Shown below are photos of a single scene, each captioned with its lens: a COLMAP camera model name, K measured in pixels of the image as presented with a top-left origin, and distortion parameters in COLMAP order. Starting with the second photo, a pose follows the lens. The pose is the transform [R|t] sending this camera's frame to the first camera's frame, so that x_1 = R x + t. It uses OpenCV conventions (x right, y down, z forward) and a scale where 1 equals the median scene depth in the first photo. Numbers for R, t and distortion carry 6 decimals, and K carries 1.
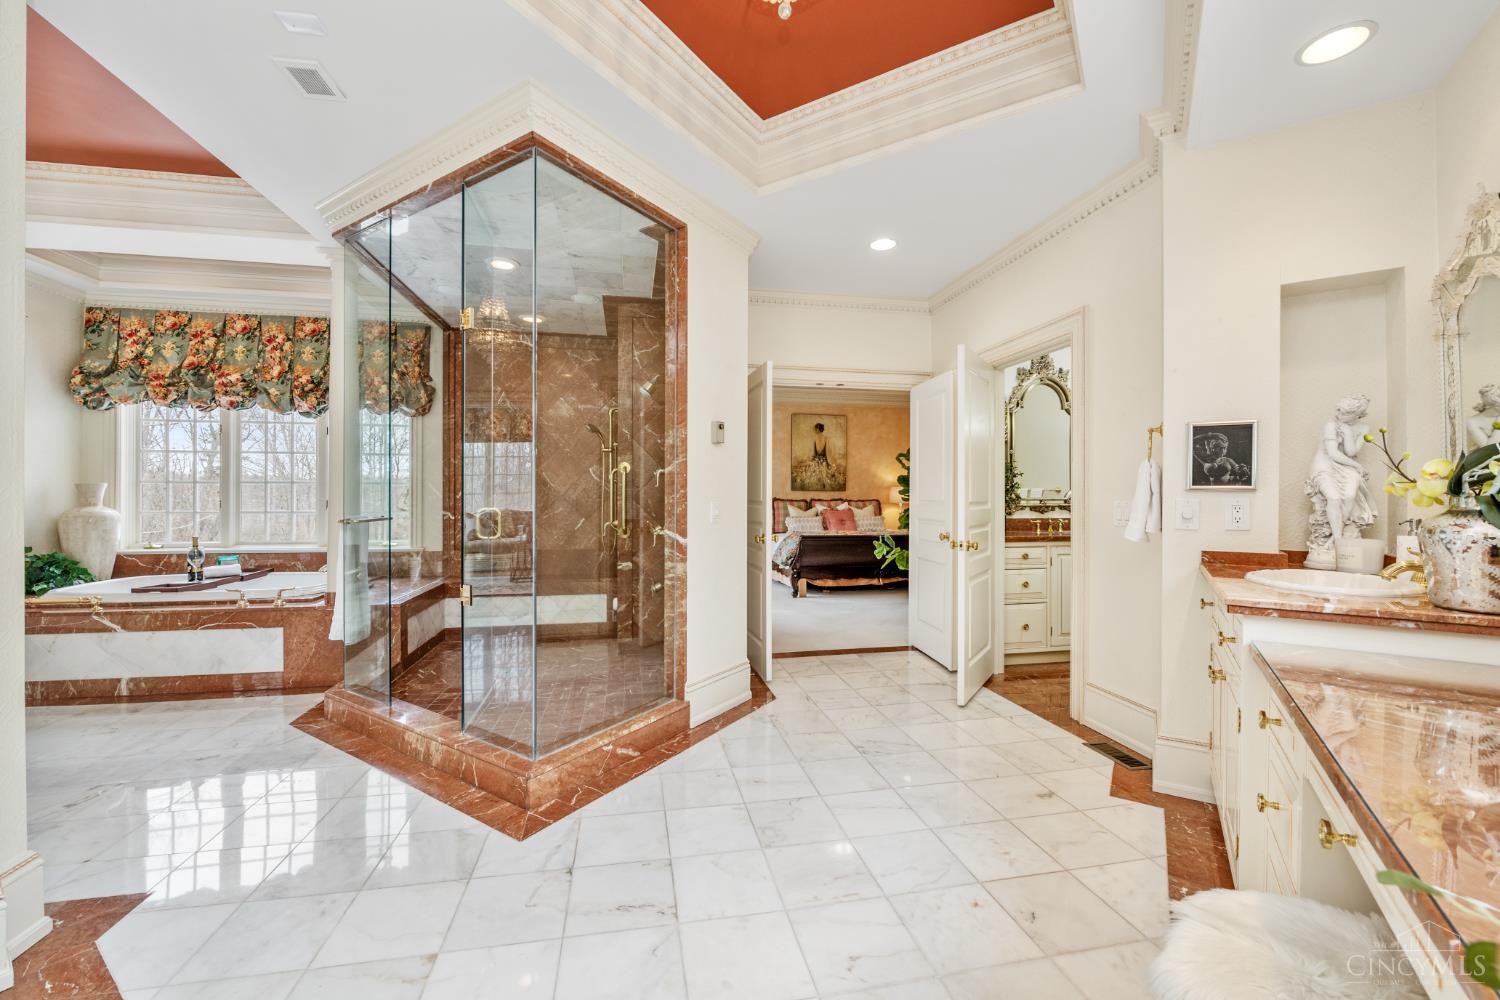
lens RADIAL K [[602.0, 0, 744.1], [0, 602.0, 507.6], [0, 0, 1]] dist [-0.001943, -0.000152]
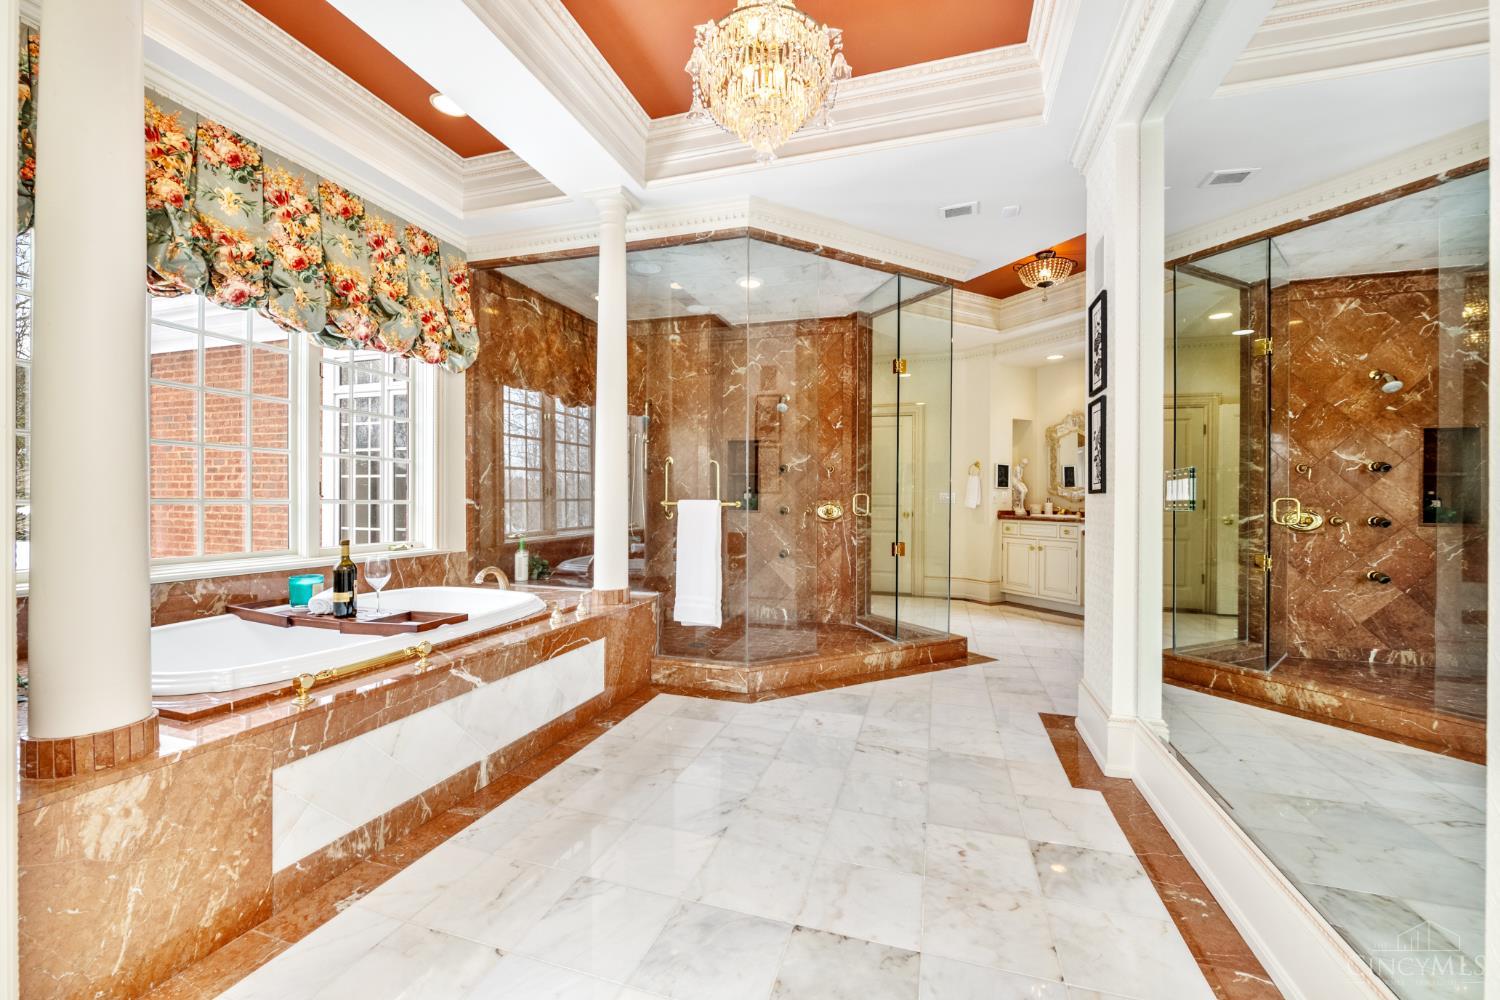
lens RADIAL K [[602.0, 0, 747.4], [0, 602.0, 497.2], [0, 0, 1]] dist [-0.001943, -0.000152]
pose [[0.468409, 0.003683, 0.883504, -1.456664], [0.001671, 0.999986, -0.005055, 0.012796], [-0.883510, 0.003845, 0.468396, 0.457412]]
